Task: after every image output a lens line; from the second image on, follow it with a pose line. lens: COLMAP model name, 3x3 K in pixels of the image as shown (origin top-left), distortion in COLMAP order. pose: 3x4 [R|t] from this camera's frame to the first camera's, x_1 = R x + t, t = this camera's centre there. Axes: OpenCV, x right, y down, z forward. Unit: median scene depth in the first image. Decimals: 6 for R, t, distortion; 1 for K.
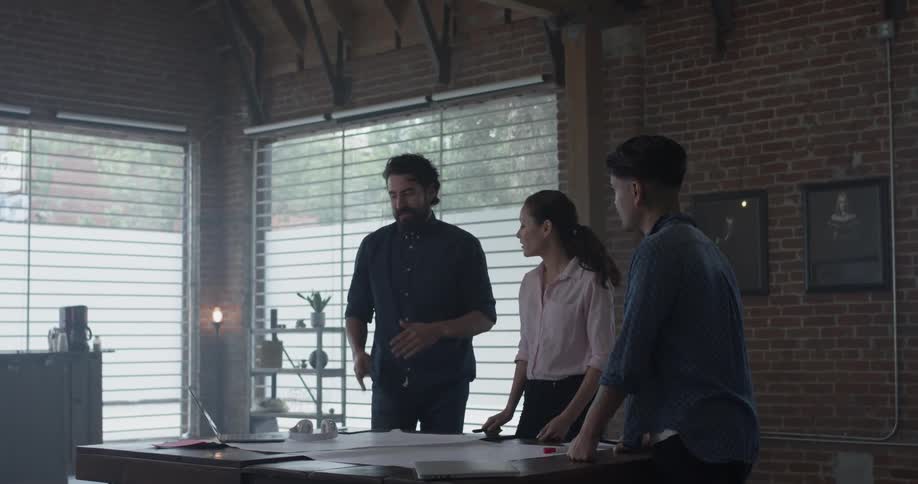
lens RADIAL K [[1298.5, 0, 459.0], [0, 1298.5, 242.0], [0, 0, 1]] dist [-0.086852, 0.065299]
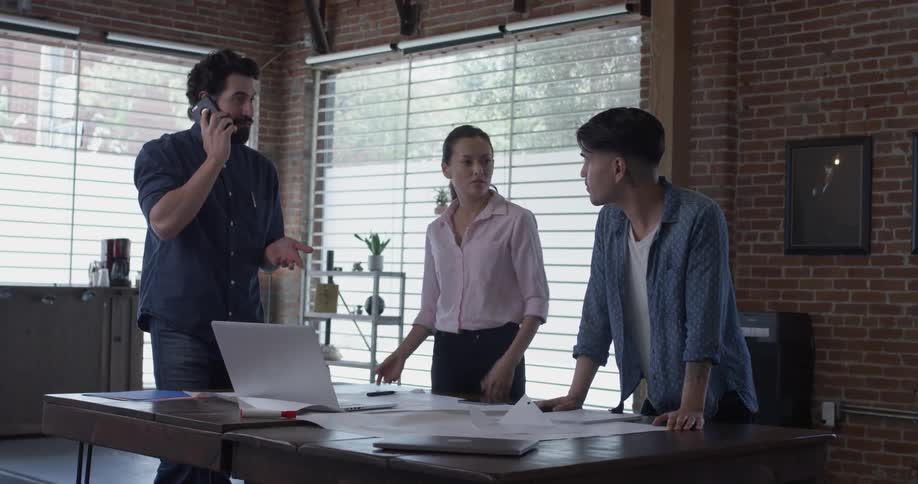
lens RADIAL K [[1298.5, 0, 459.0], [0, 1298.5, 242.0], [0, 0, 1]] dist [-0.086852, 0.065299]
pose [[0.997405, 0.038002, -0.061150, 0.007642], [-0.035694, 0.998625, 0.038389, 0.006368], [0.062525, -0.036107, 0.997390, 0.069033]]
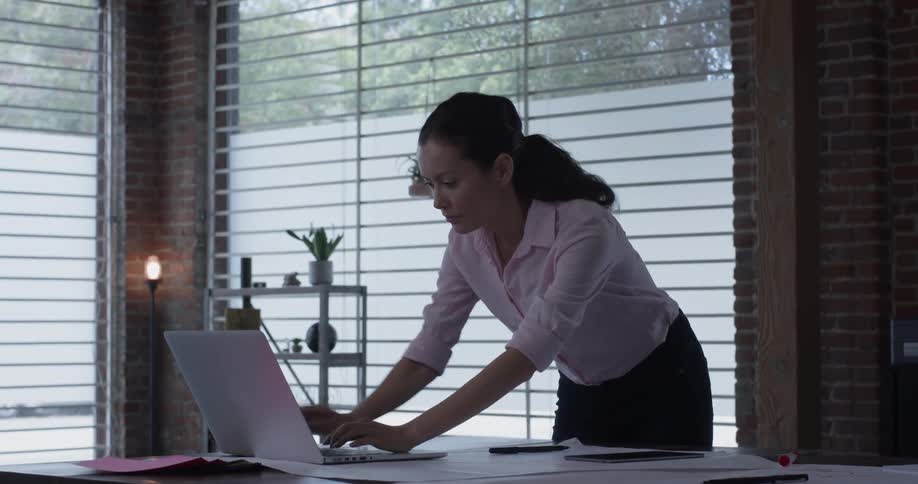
lens RADIAL K [[1873.6, 0, 459.0], [0, 1873.6, 242.0], [0, 0, 1]] dist [-0.118911, -0.123278]
pose [[0.999989, 0.003096, -0.003411, -0.039527], [-0.002998, 0.999589, 0.028501, 0.019162], [0.003498, -0.028491, 0.999588, 0.112582]]
